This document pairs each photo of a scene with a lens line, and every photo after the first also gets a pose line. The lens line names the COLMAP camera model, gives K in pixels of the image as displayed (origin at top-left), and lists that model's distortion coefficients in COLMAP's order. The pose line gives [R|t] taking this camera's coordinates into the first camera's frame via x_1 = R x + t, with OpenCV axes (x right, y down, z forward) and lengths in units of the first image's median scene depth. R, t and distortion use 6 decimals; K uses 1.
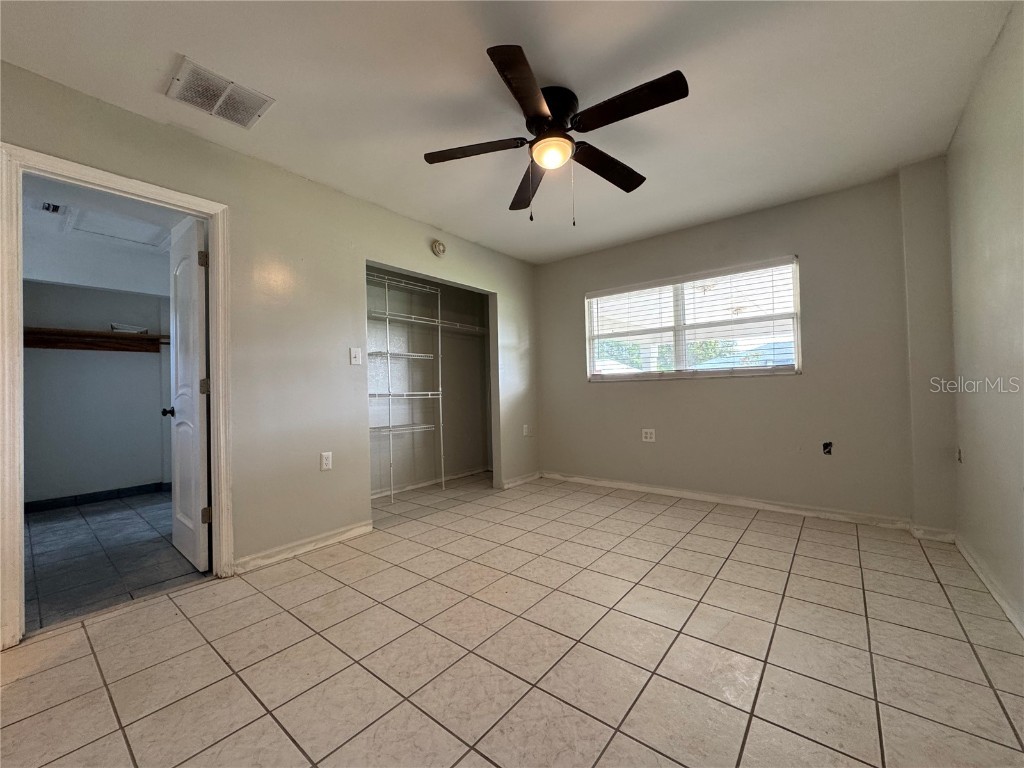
lens RADIAL K [[408.6, 0, 511.8], [0, 408.6, 384.8], [0, 0, 1]] dist [-0.002614, 0.000481]
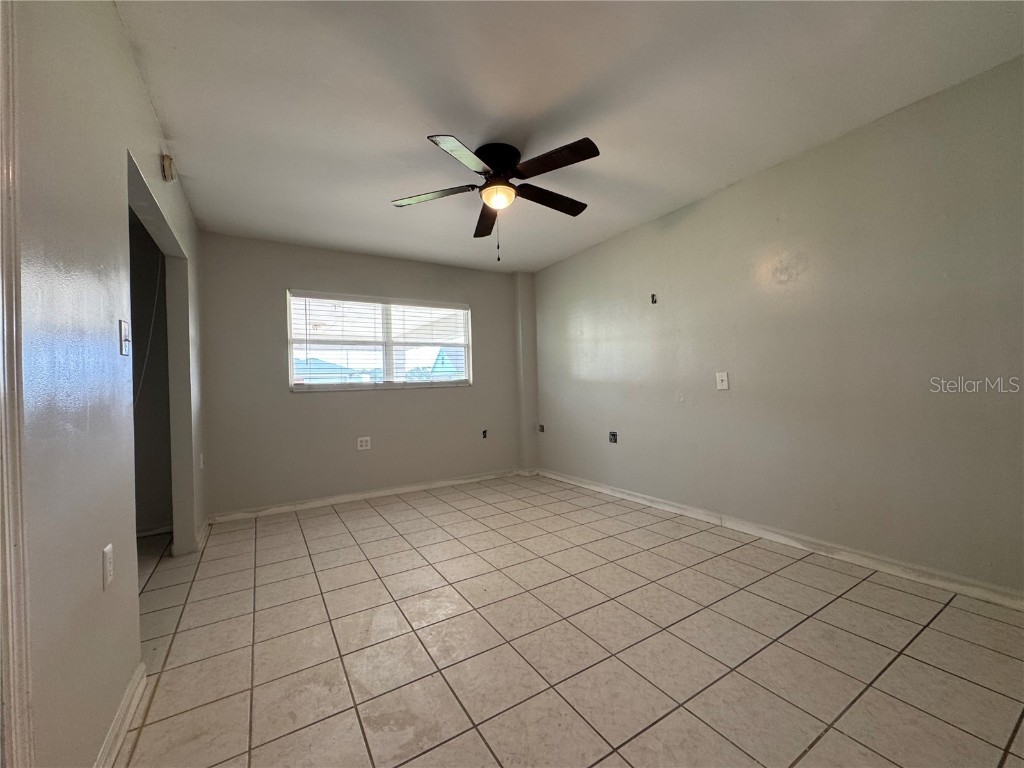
lens RADIAL K [[408.6, 0, 509.7], [0, 408.6, 387.3], [0, 0, 1]] dist [-0.002614, 0.000481]
pose [[0.334222, 0.009130, 0.942450, -0.584648], [0.011341, 0.999842, -0.013708, -0.000234], [-0.942426, 0.015269, 0.334066, 0.342966]]
